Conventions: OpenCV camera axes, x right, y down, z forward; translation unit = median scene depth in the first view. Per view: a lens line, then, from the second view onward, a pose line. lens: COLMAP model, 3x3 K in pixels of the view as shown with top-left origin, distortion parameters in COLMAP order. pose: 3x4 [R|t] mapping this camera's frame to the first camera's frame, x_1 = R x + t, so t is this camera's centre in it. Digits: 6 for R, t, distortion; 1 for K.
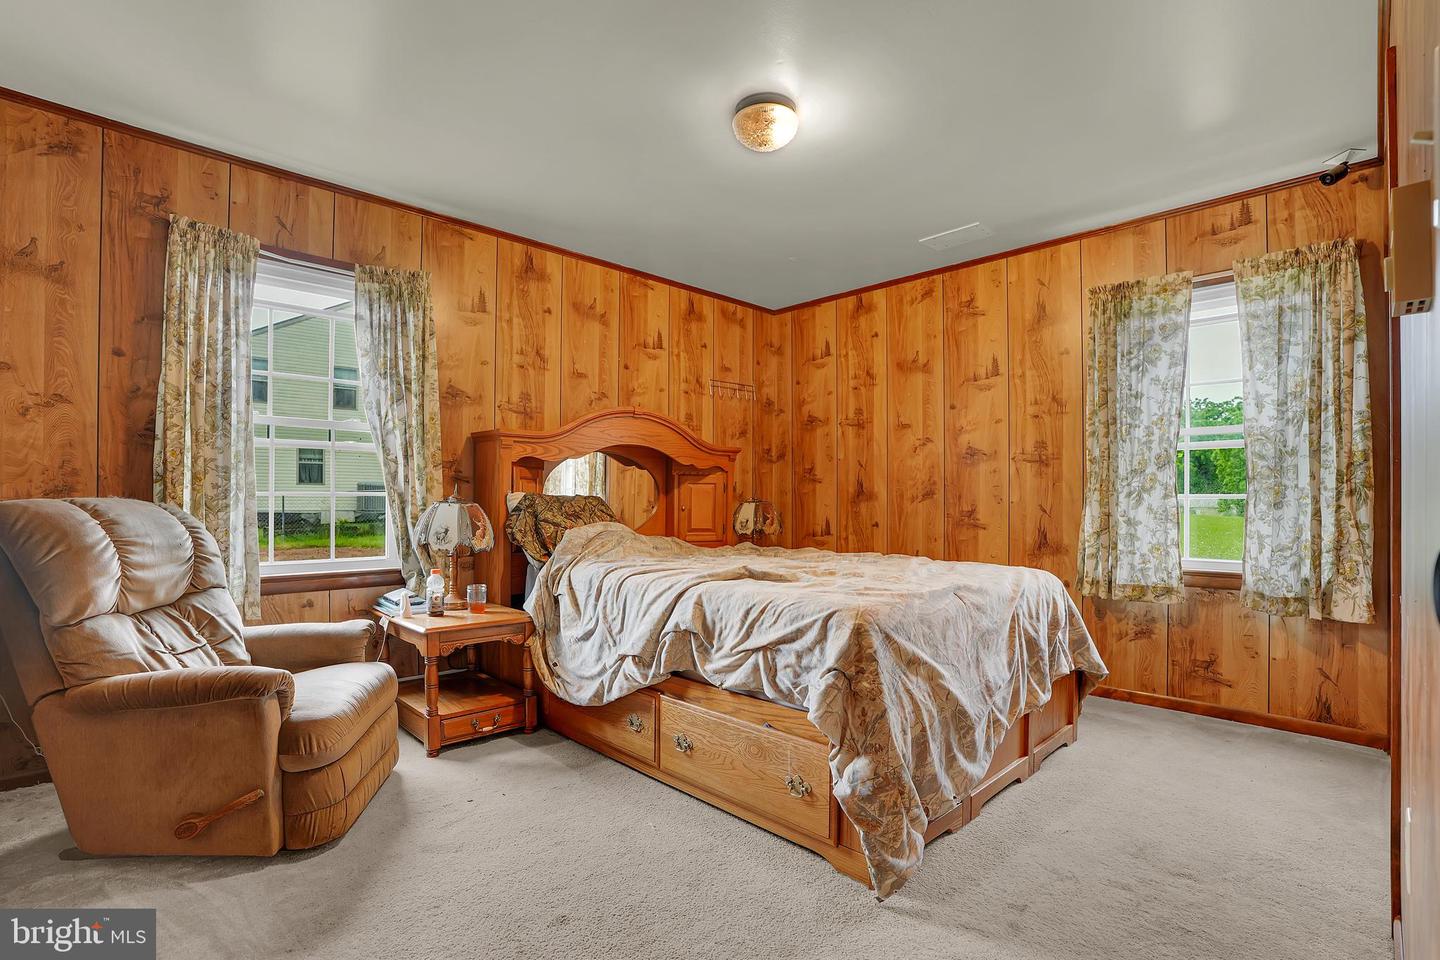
lens RADIAL K [[672.0, 0, 720.0], [0, 672.0, 480.0], [0, 0, 1]] dist [-0.060419, 0.023413]
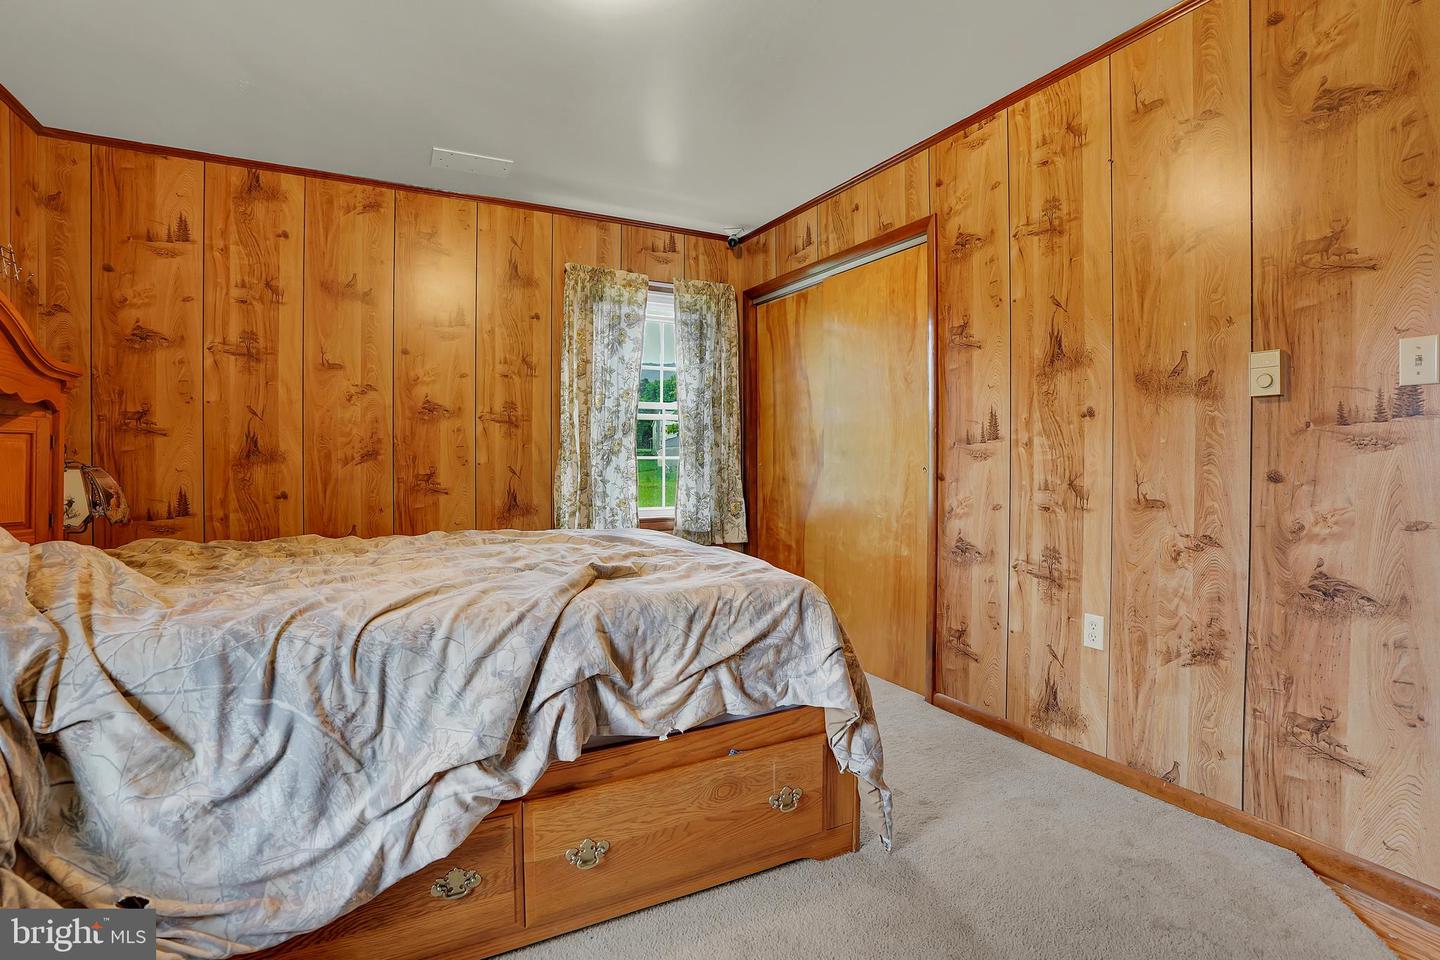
lens RADIAL K [[663.9, 0, 716.7], [0, 663.9, 448.0], [0, 0, 1]] dist [-0.059958, 0.020693]
pose [[0.307437, 0.009888, 0.951517, -0.407563], [-0.028320, 0.999598, -0.001237, 0.003022], [-0.951147, -0.026567, 0.307594, 0.466477]]
